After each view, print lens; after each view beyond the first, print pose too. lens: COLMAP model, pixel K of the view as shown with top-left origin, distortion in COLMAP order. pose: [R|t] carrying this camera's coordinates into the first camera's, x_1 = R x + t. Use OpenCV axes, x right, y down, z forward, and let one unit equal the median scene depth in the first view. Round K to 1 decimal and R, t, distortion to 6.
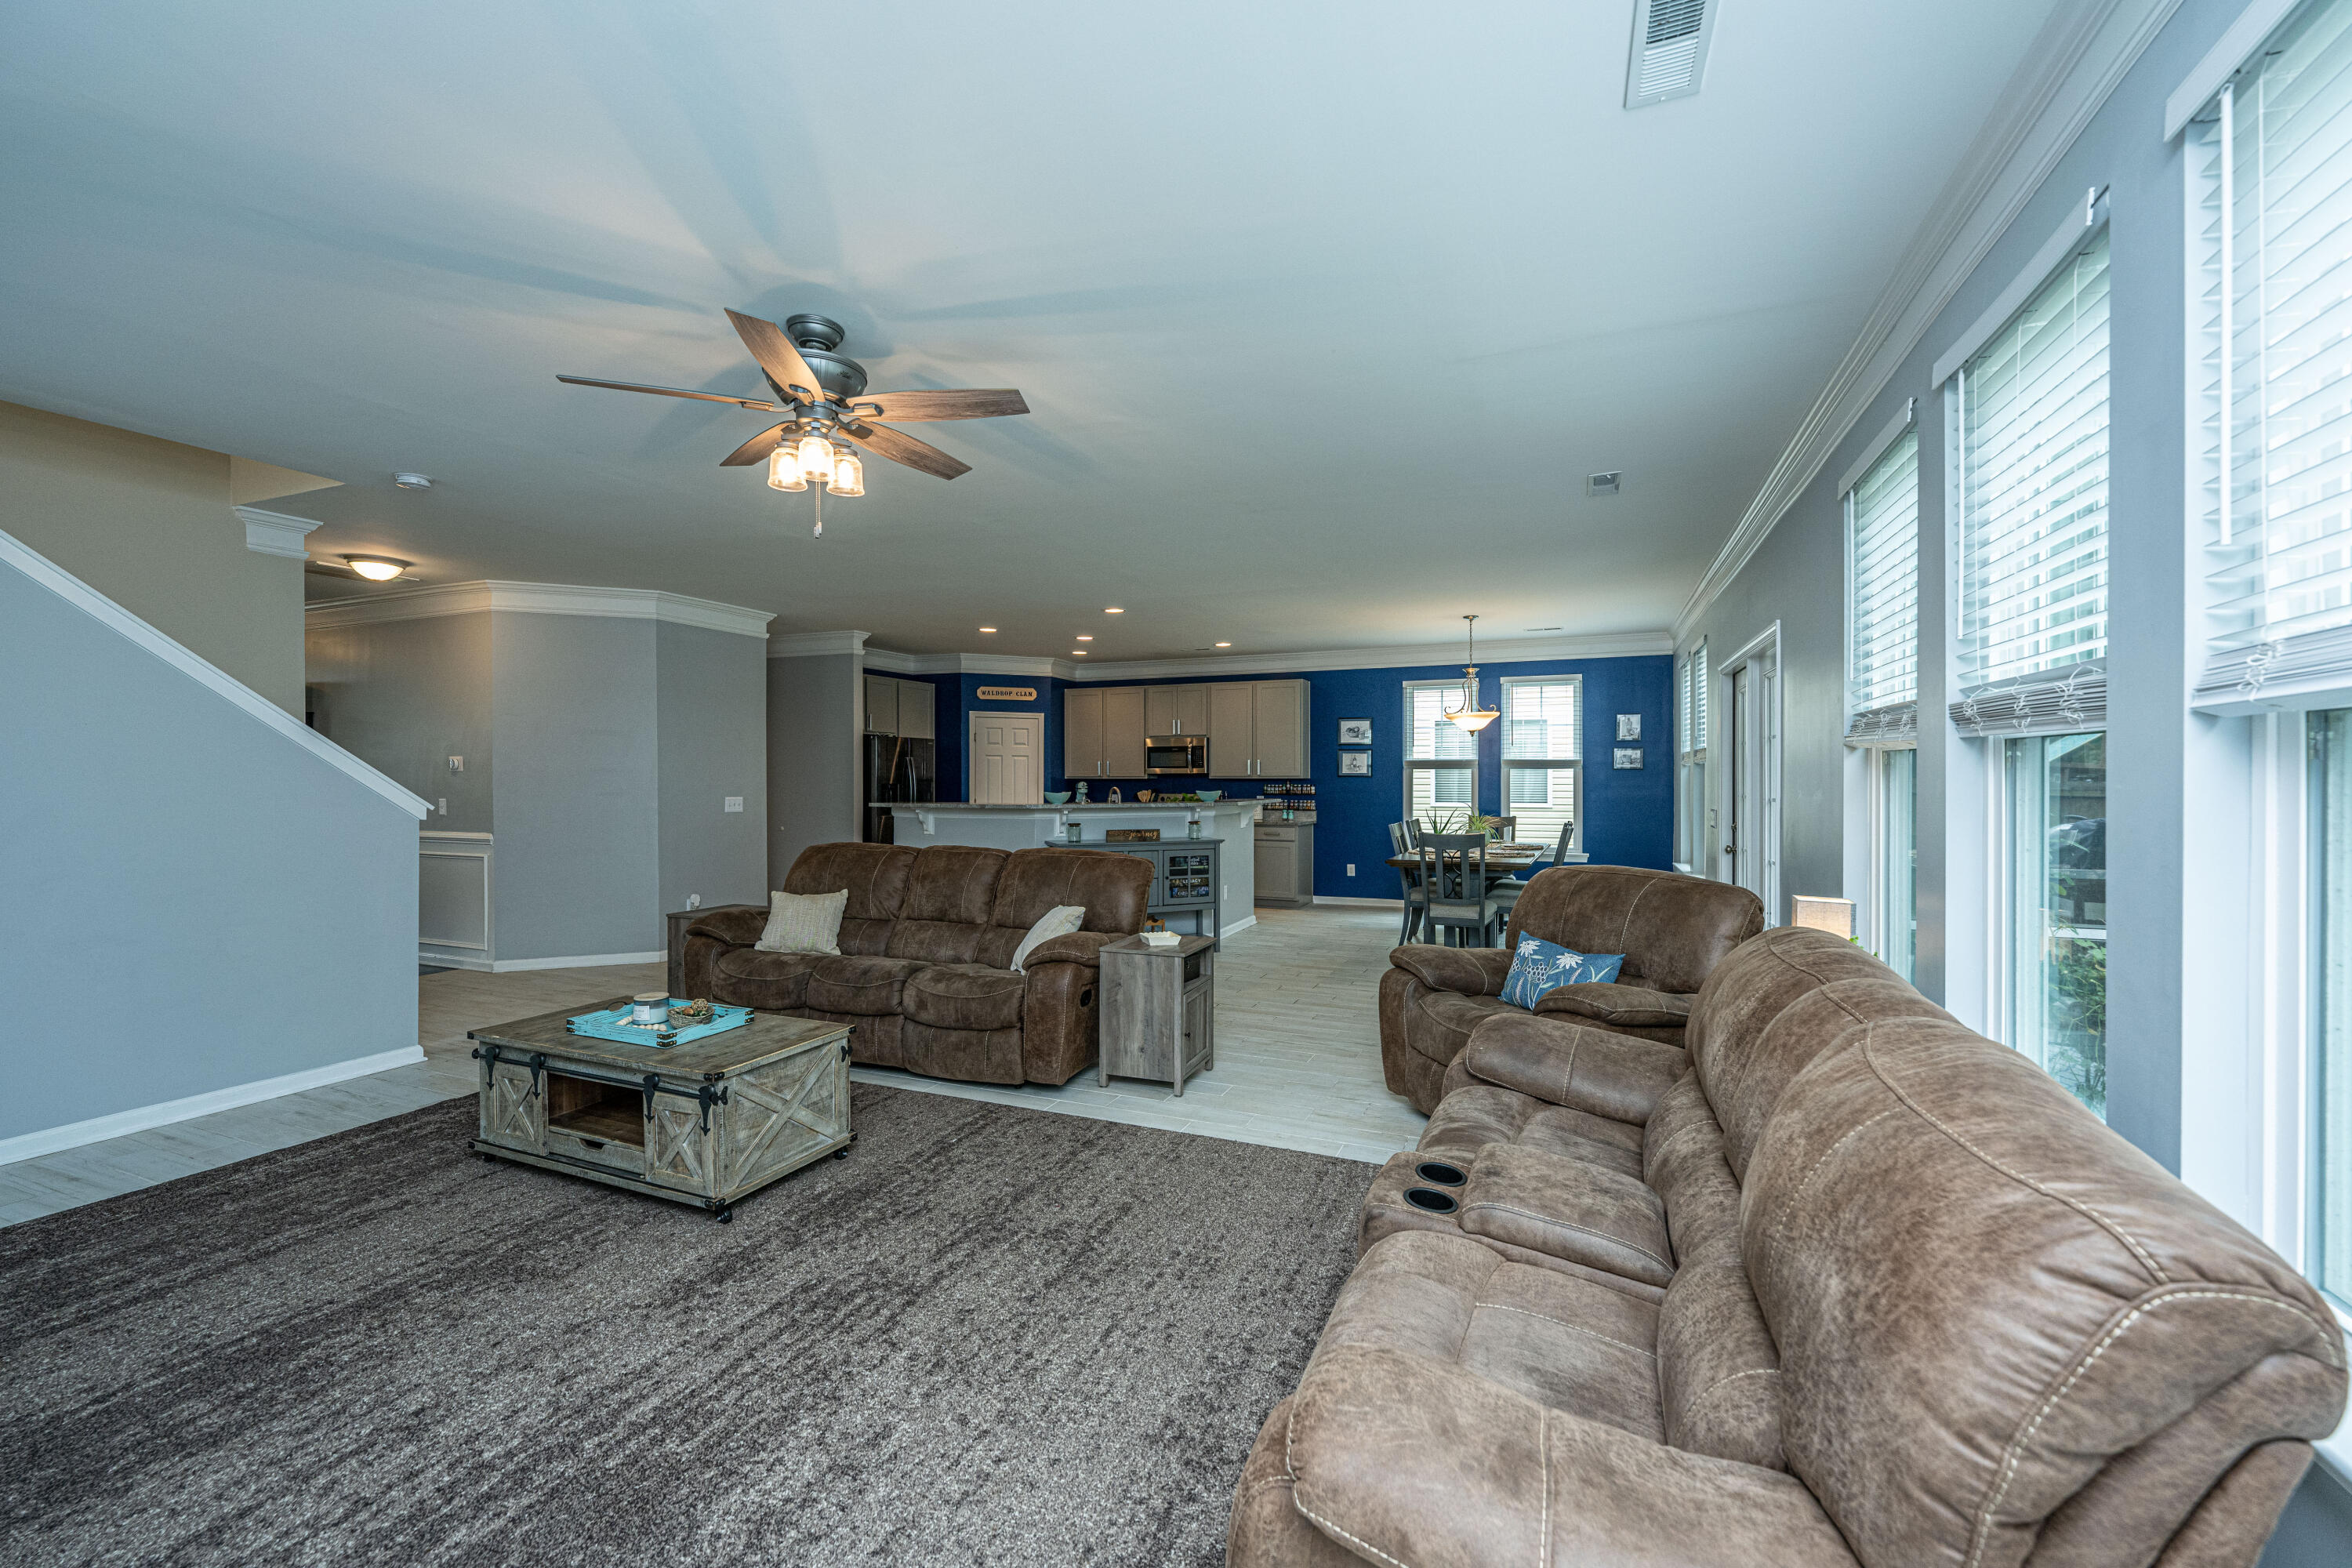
lens RADIAL K [[945.2, 0, 1167.1], [0, 945.2, 785.3], [0, 0, 1]] dist [-0.002638, 0.000363]
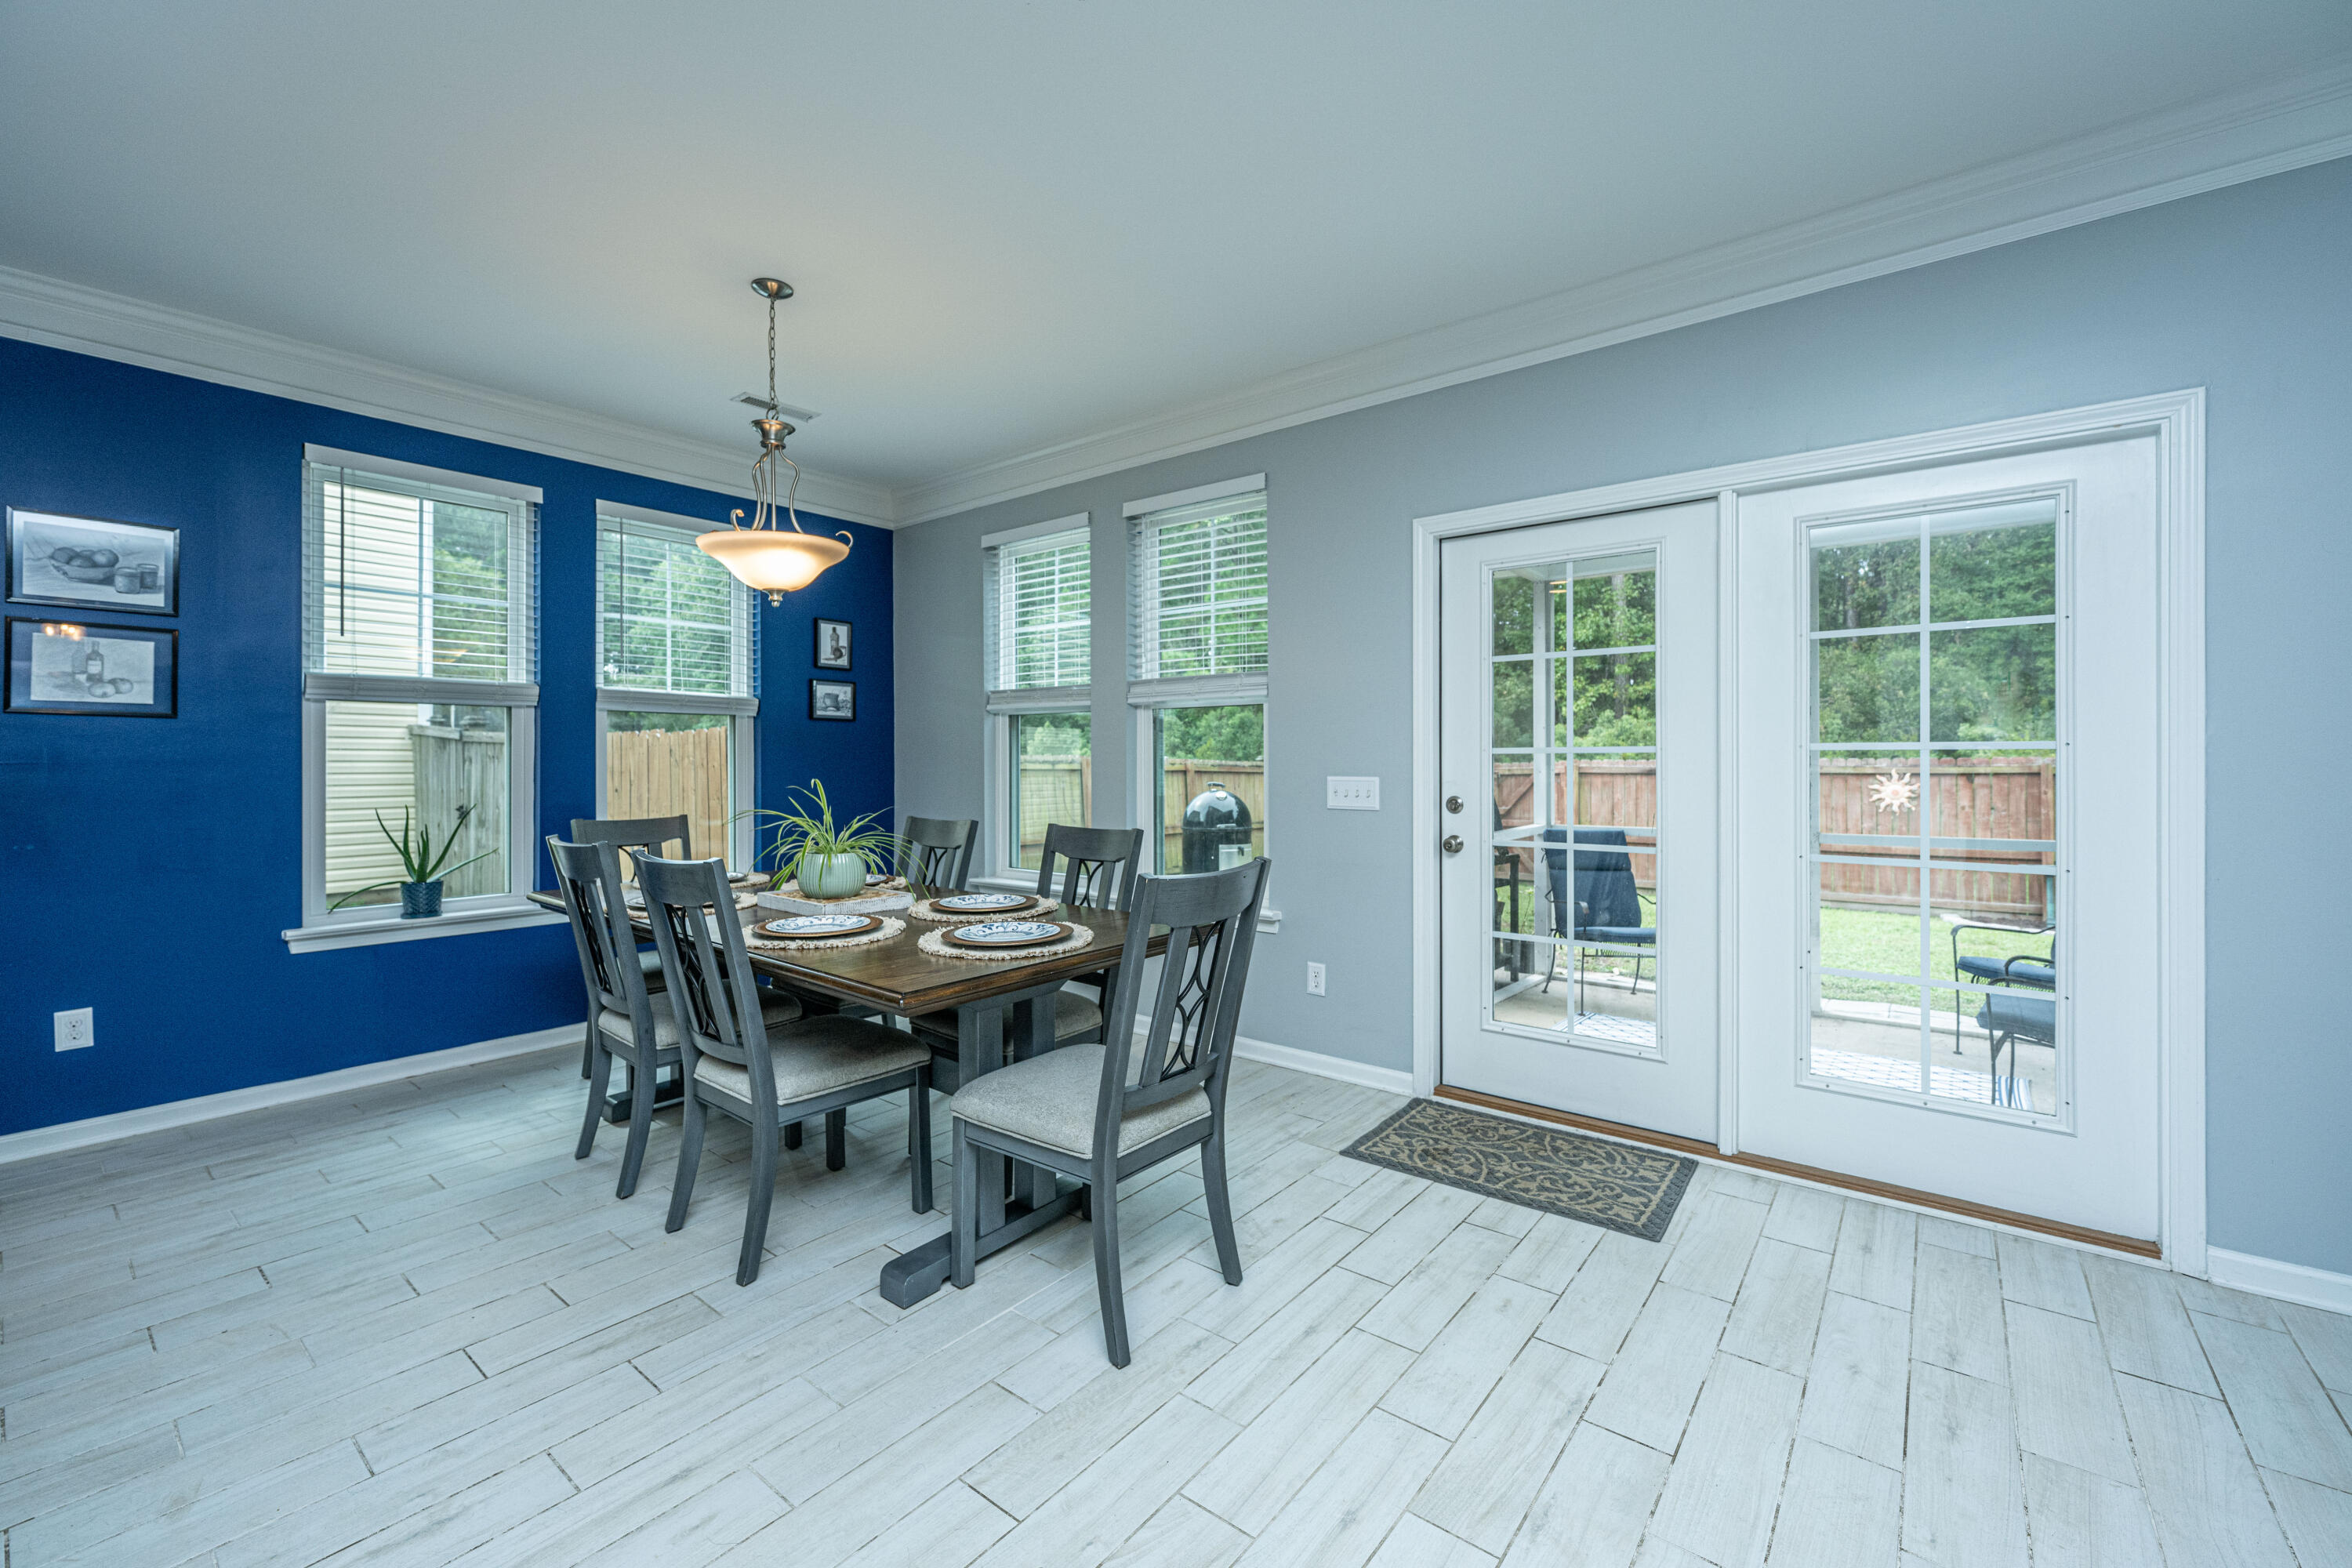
lens RADIAL K [[945.2, 0, 1190.3], [0, 945.2, 760.3], [0, 0, 1]] dist [-0.002638, 0.000363]
pose [[0.254213, 0.003001, 0.967144, -0.003829], [0.009690, 0.999937, -0.005650, 0.011575], [-0.967100, 0.010808, 0.254168, 0.610031]]
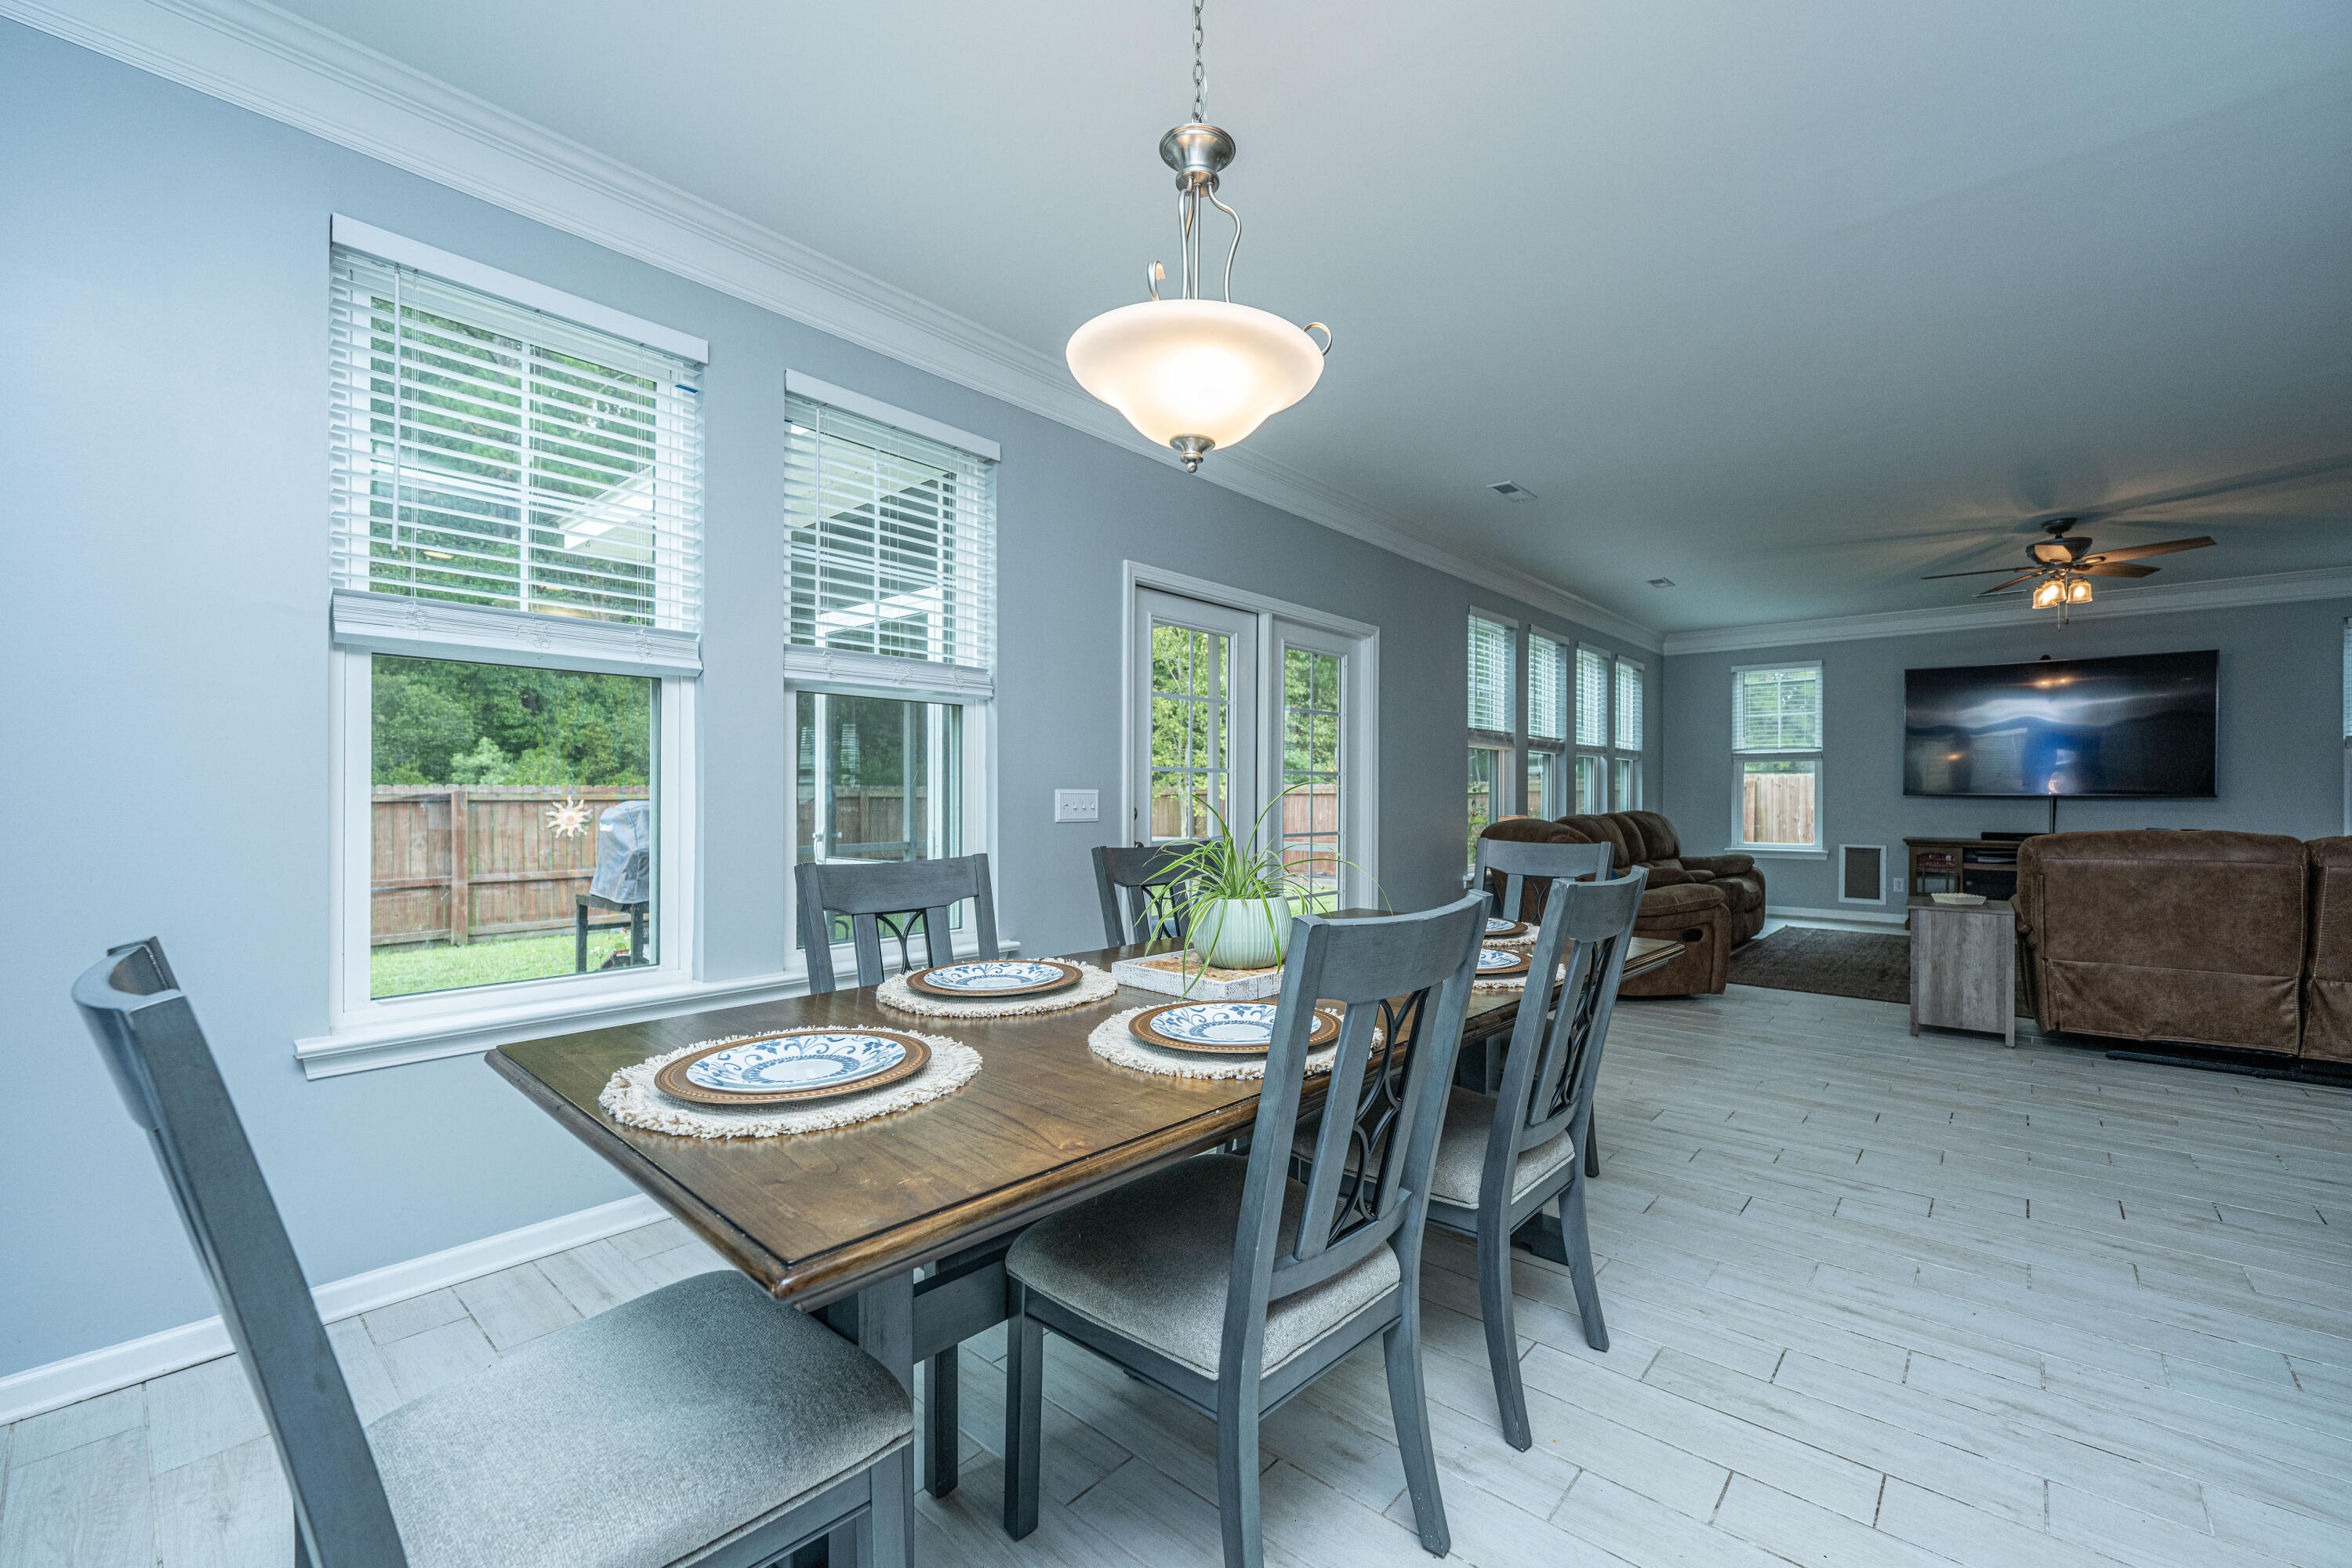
lens RADIAL K [[945.2, 0, 1221.8], [0, 945.2, 793.6], [0, 0, 1]] dist [-0.002638, 0.000363]
pose [[-0.963250, 0.002740, 0.268594, 0.210047], [0.004548, 0.999971, 0.006109, 0.017413], [-0.268569, 0.007106, -0.963234, 0.977088]]
